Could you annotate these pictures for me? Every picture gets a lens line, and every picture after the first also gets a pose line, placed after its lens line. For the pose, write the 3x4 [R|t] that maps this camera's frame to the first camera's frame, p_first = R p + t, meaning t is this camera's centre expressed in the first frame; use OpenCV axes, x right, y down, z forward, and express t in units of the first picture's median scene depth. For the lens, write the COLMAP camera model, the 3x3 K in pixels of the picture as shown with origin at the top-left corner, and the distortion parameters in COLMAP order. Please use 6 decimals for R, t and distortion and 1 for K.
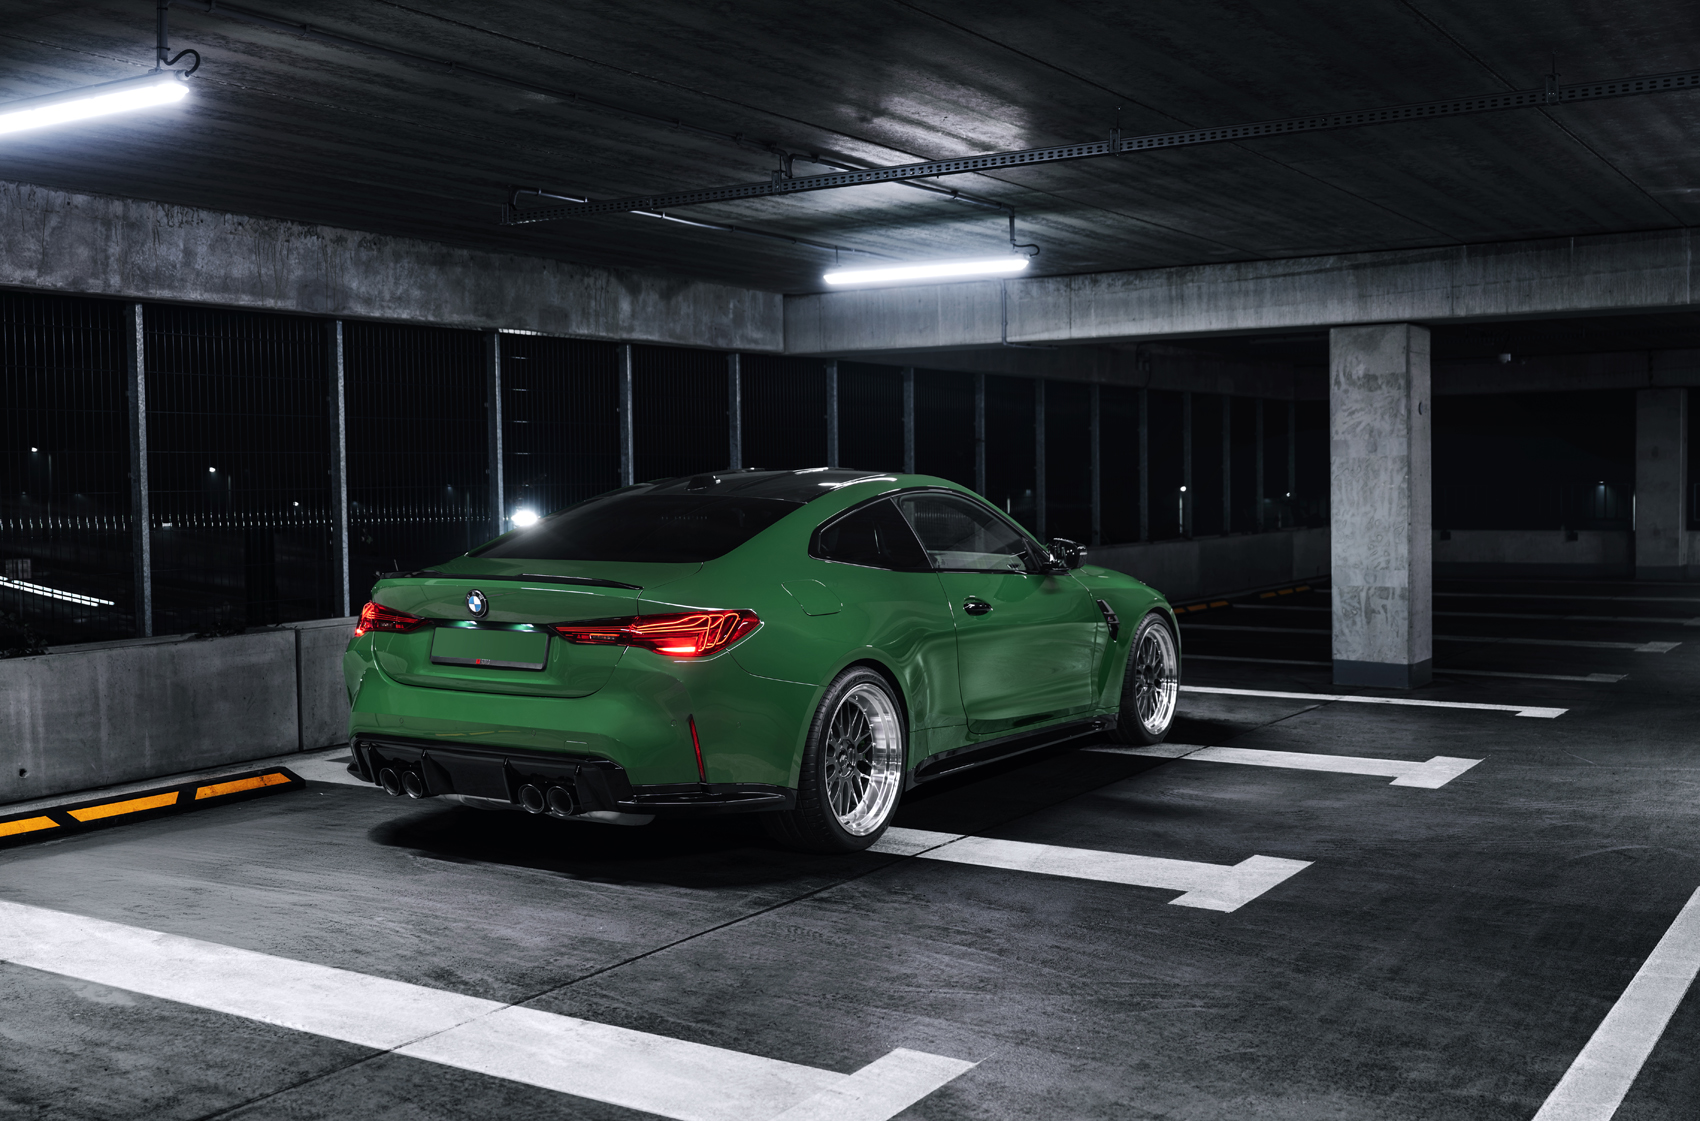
lens RADIAL K [[1786.1, 0, 850.0], [0, 1786.1, 560.5], [0, 0, 1]] dist [-0.001159, 0.005150]
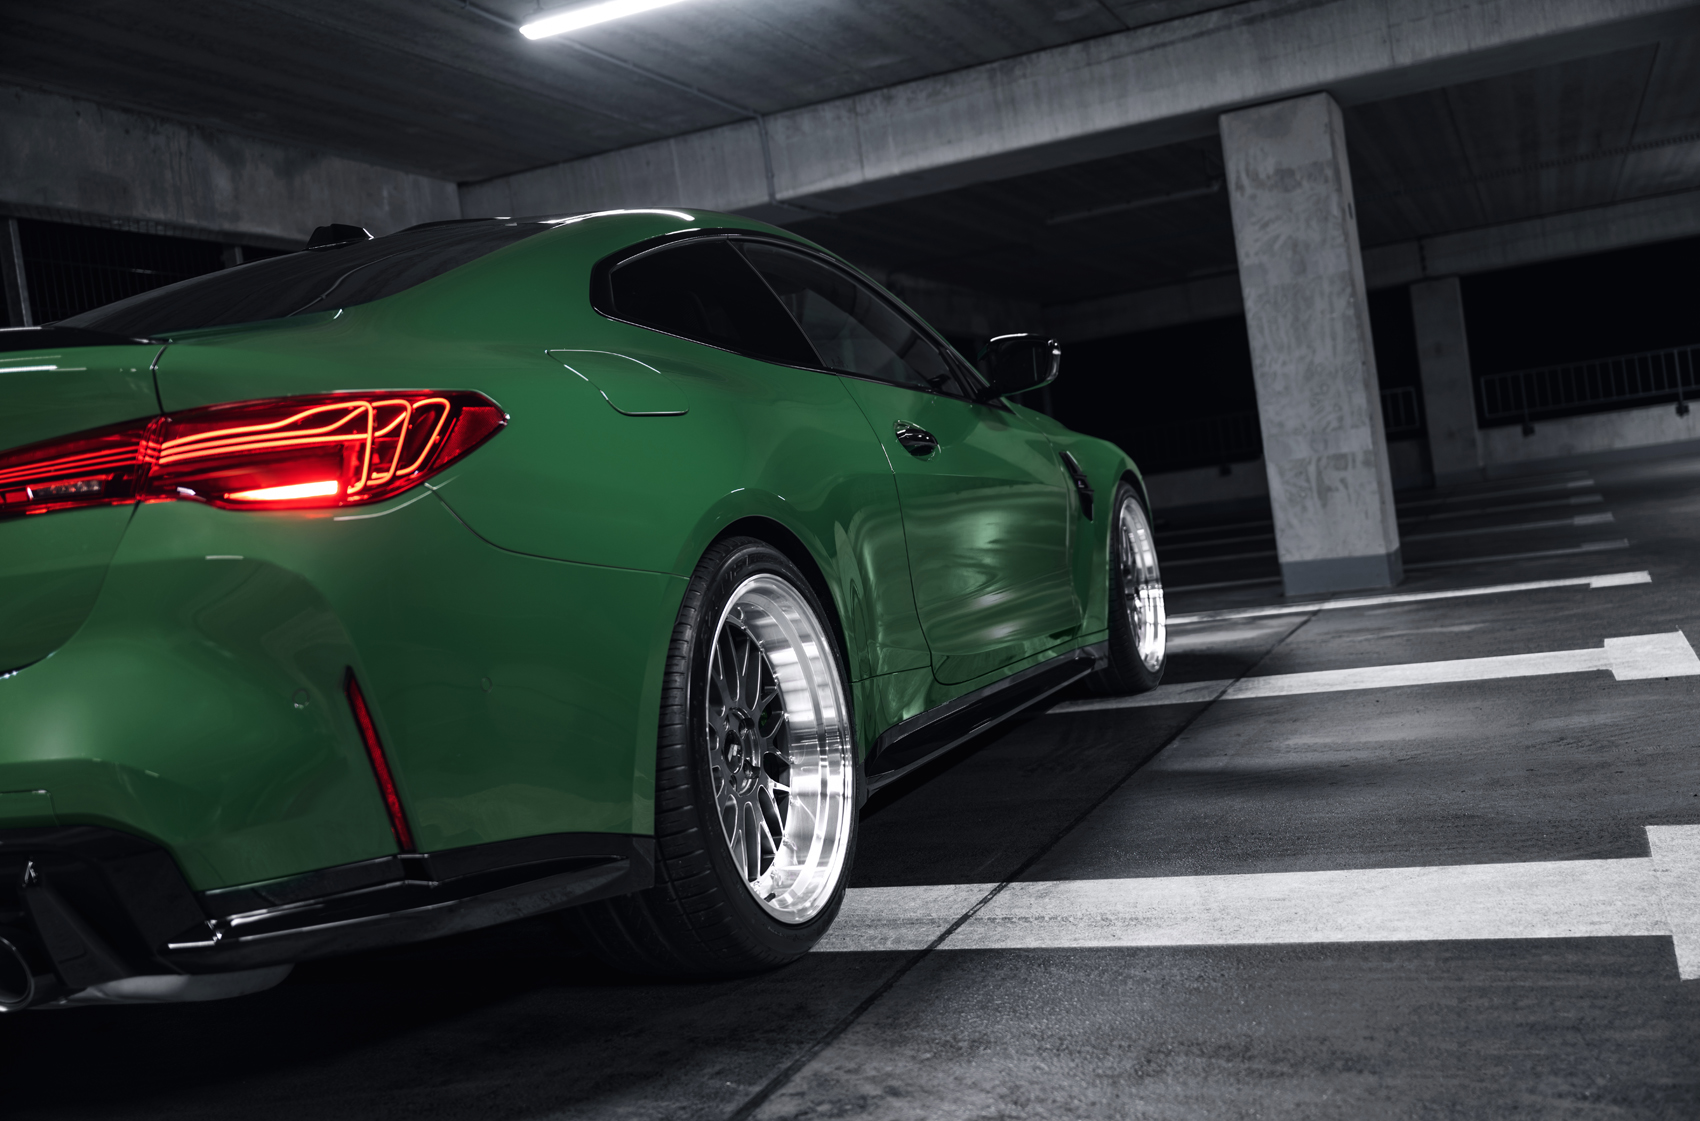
lens RADIAL K [[1724.7, 0, 850.0], [0, 1724.7, 560.5], [0, 0, 1]] dist [-0.000196, 0.002896]
pose [[0.976908, -0.127015, 0.171810, -0.024981], [0.131941, 0.991103, -0.017517, 0.044046], [-0.168056, 0.039781, 0.984974, 0.336299]]
